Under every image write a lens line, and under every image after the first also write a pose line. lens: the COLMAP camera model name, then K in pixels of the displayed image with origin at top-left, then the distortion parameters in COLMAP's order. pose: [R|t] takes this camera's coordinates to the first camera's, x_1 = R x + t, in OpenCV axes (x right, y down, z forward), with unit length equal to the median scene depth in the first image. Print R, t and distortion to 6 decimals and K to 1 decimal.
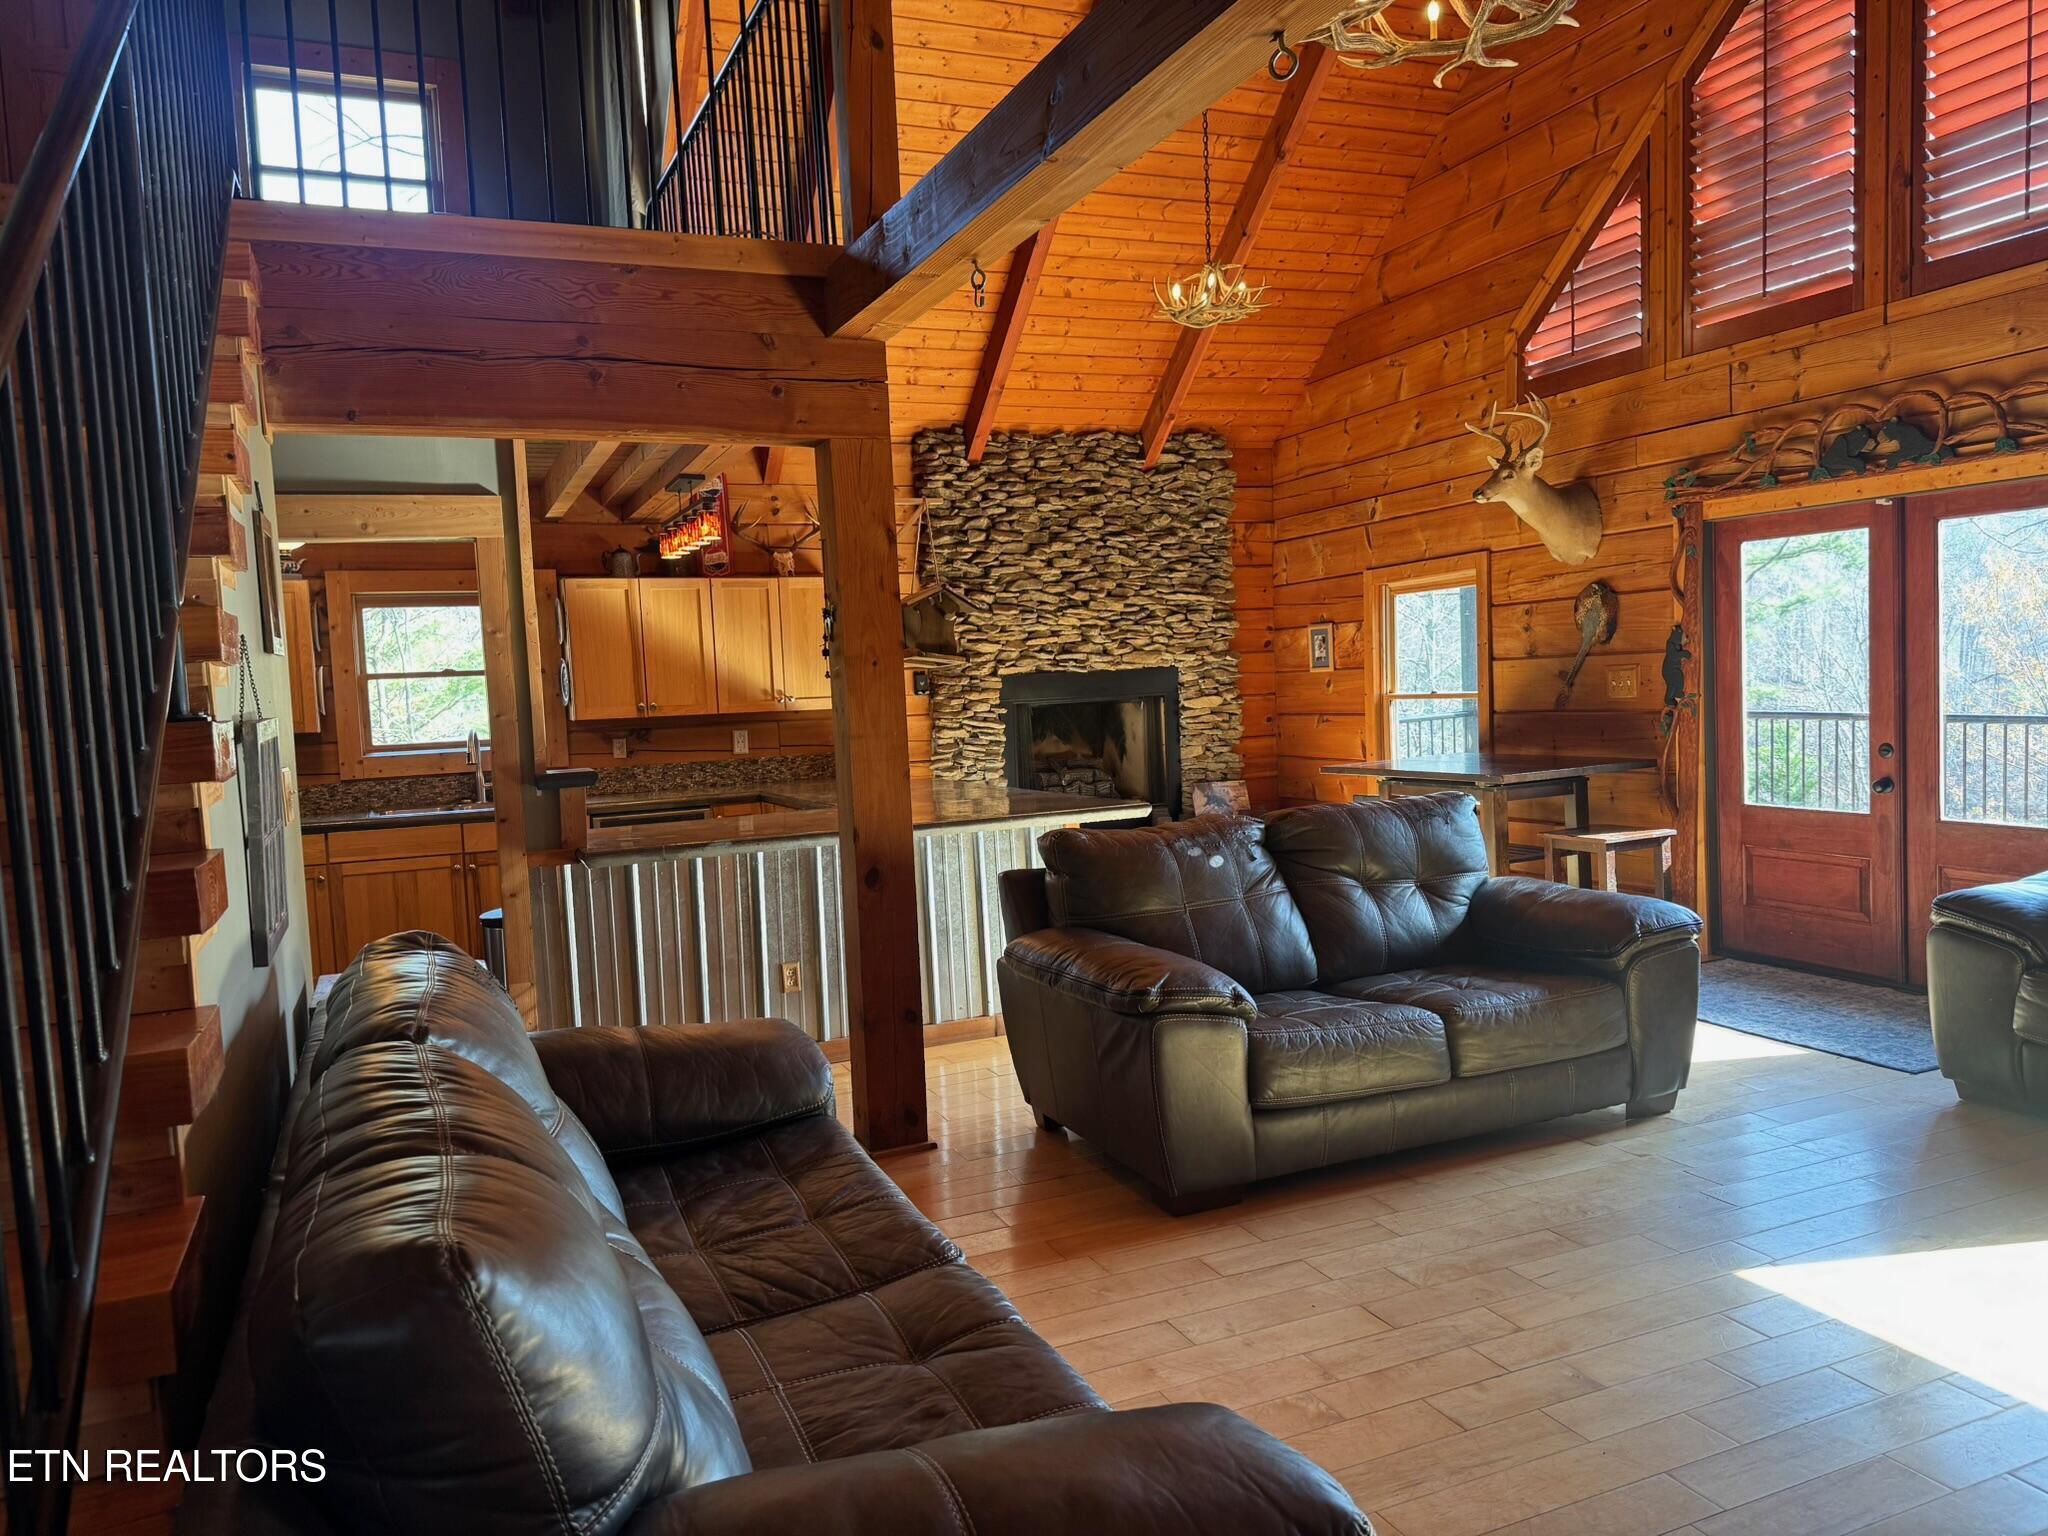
lens RADIAL K [[1422.3, 0, 1034.2], [0, 1422.3, 783.8], [0, 0, 1]] dist [0.082298, -0.098836]
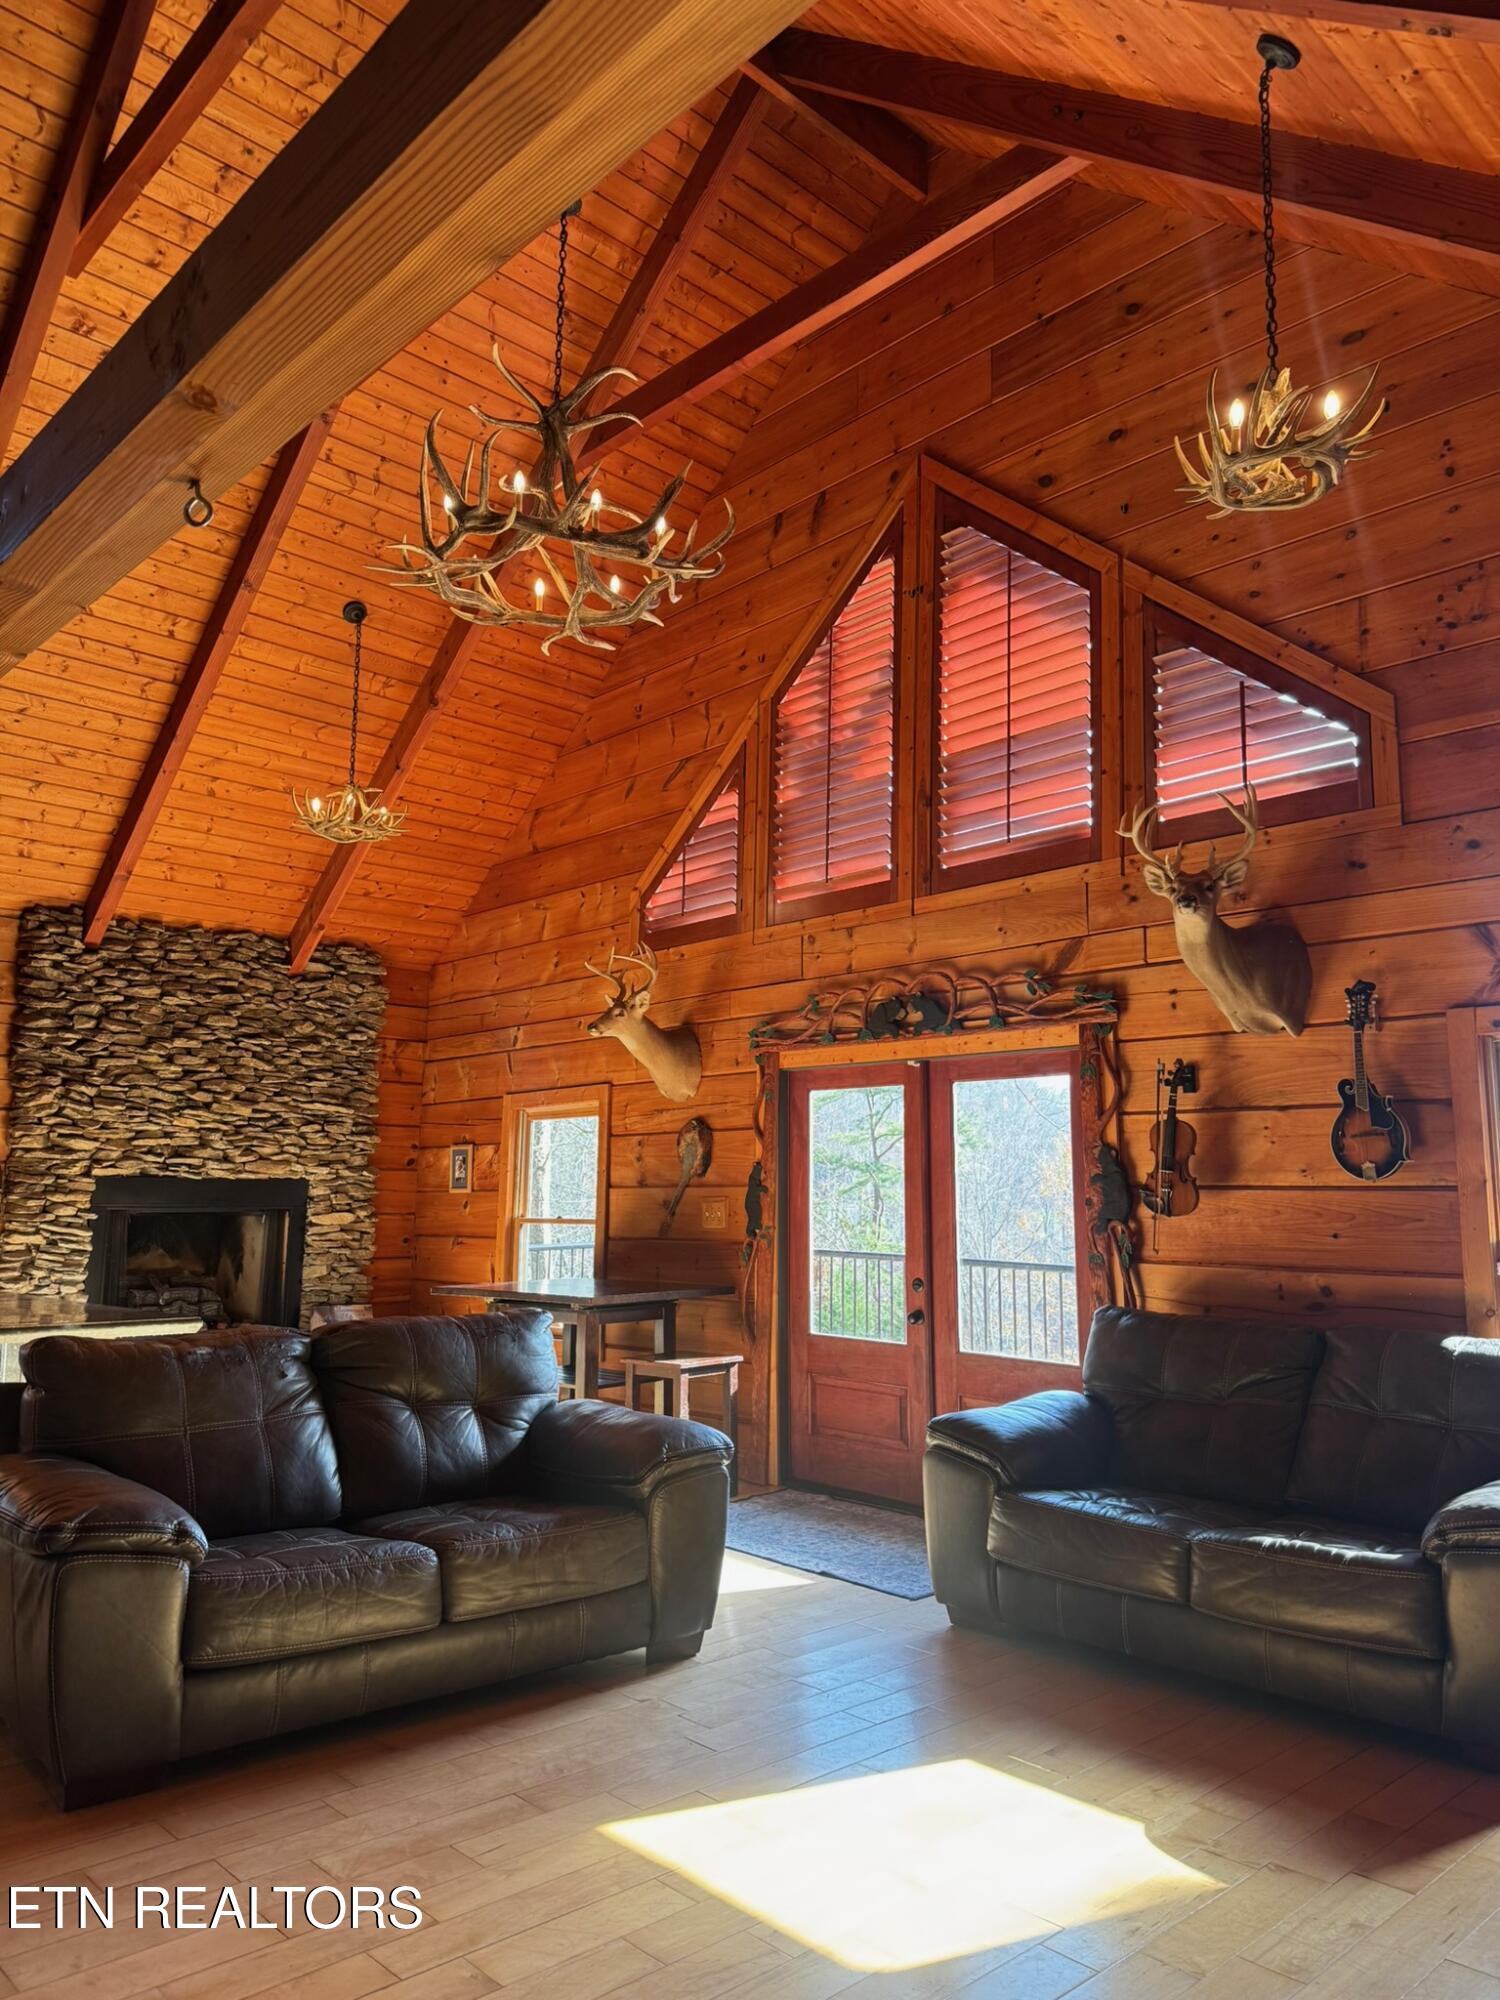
lens RADIAL K [[1388.9, 0, 748.0], [0, 1388.9, 998.6], [0, 0, 1]] dist [0.082298, -0.098836]
pose [[0.939922, 0.105462, 0.324692, 0.070150], [-0.029051, 0.972347, -0.231726, 0.010407], [-0.340152, 0.208371, 0.916994, 0.013949]]
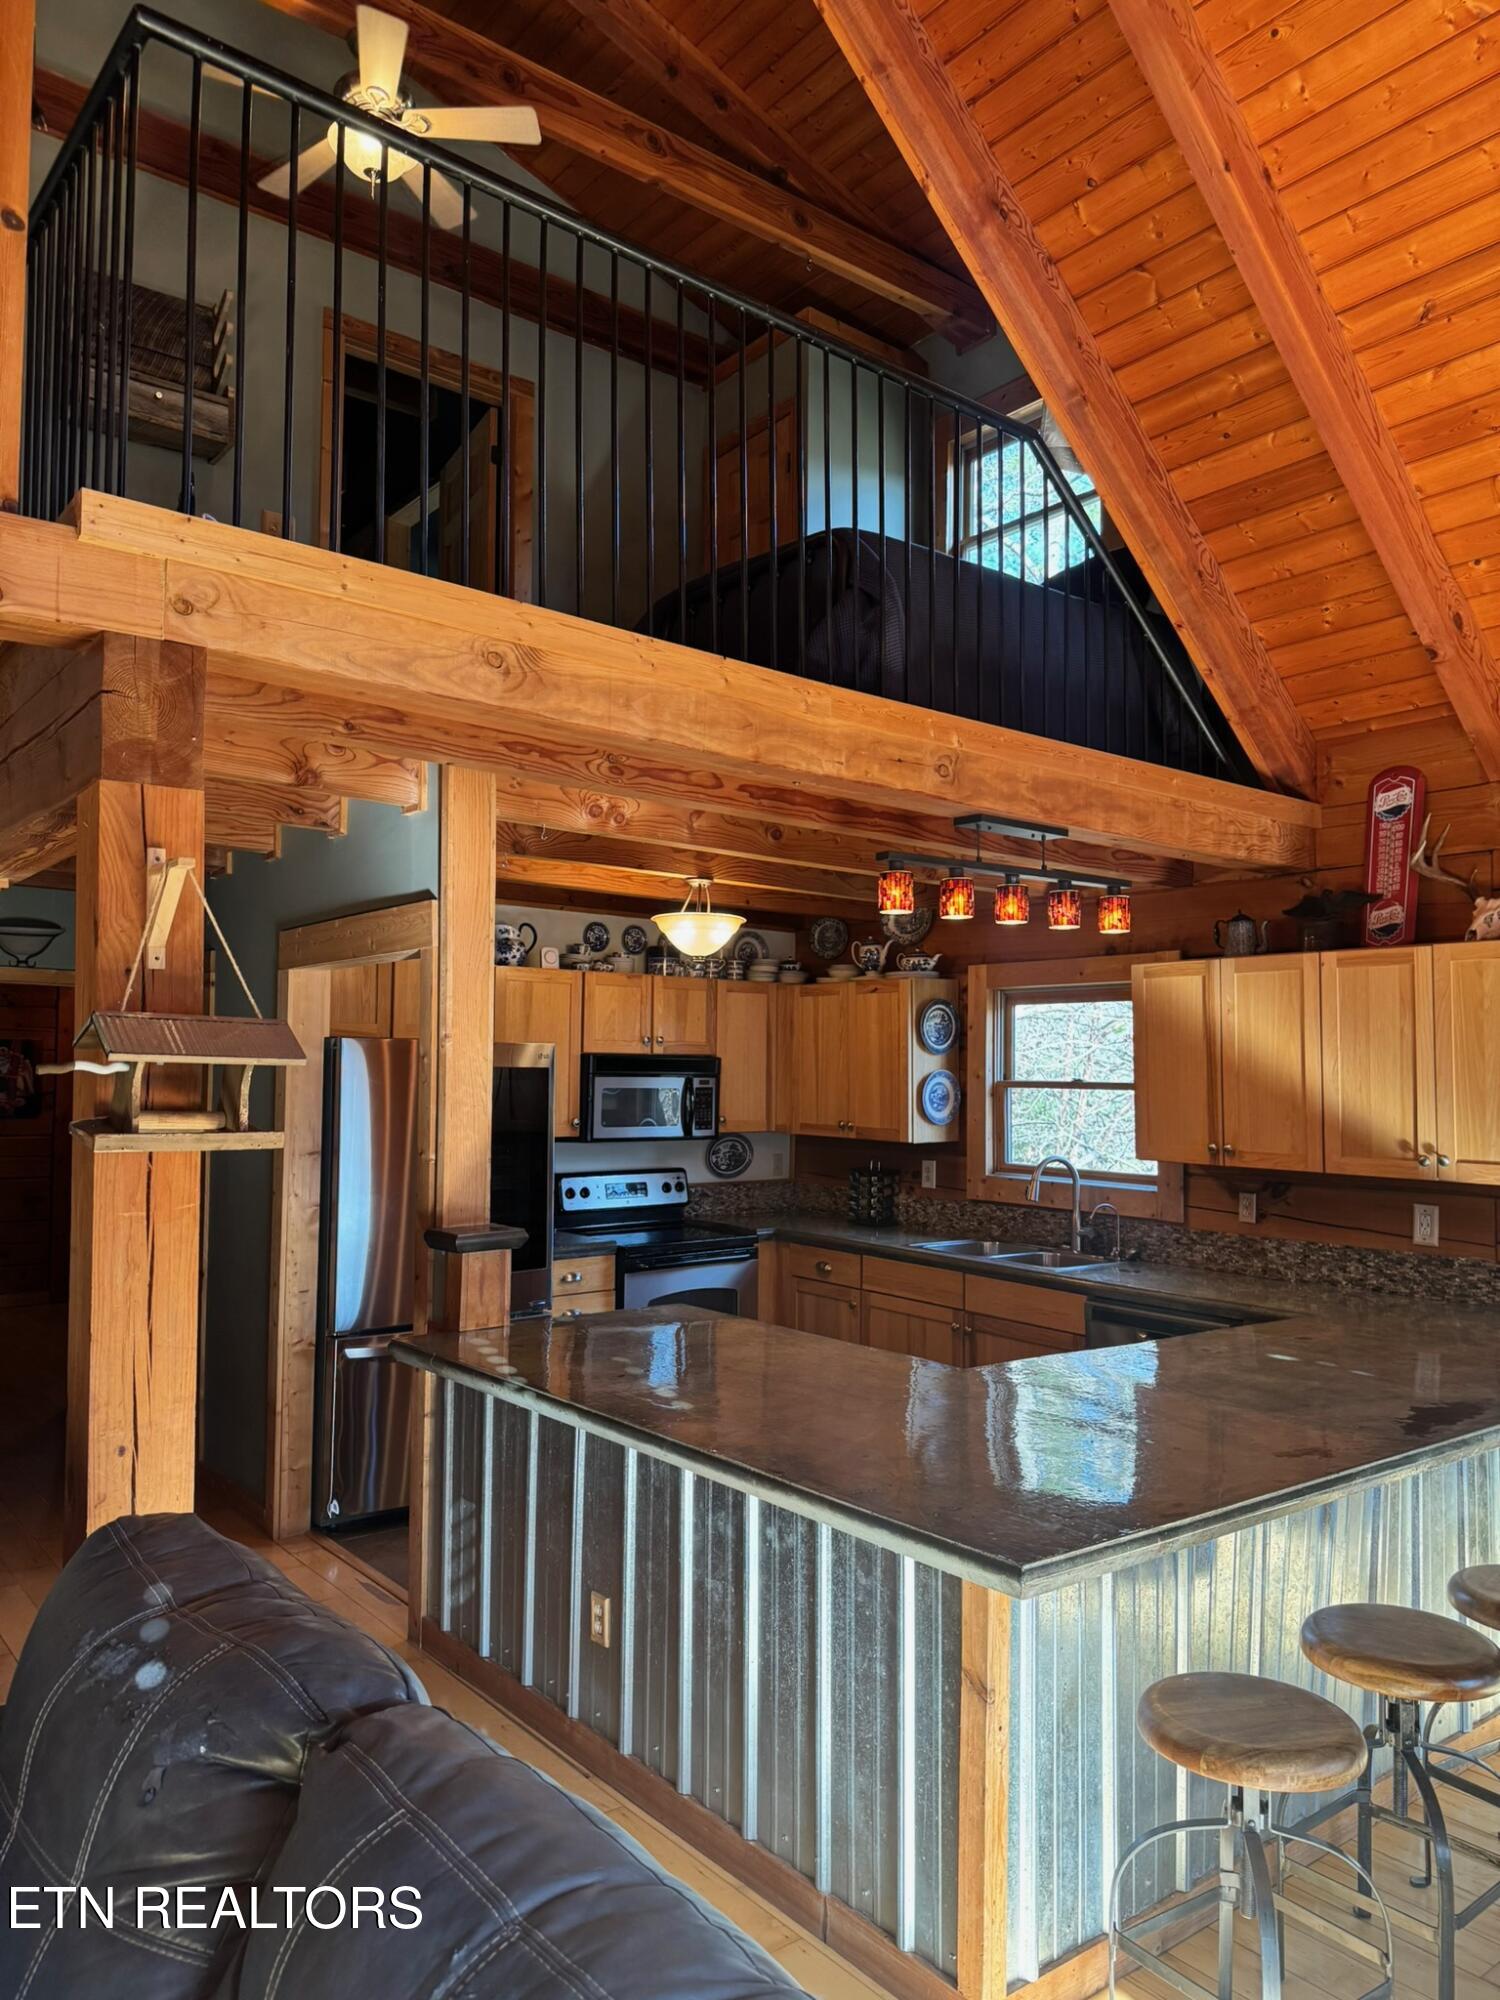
lens RADIAL K [[1388.9, 0, 735.5], [0, 1388.9, 1017.3], [0, 0, 1]] dist [0.082298, -0.098836]
pose [[0.242791, 0.008242, -0.970044, 0.293636], [-0.092079, 0.995645, -0.014587, -0.081808], [0.965699, 0.092862, 0.242492, 0.596000]]
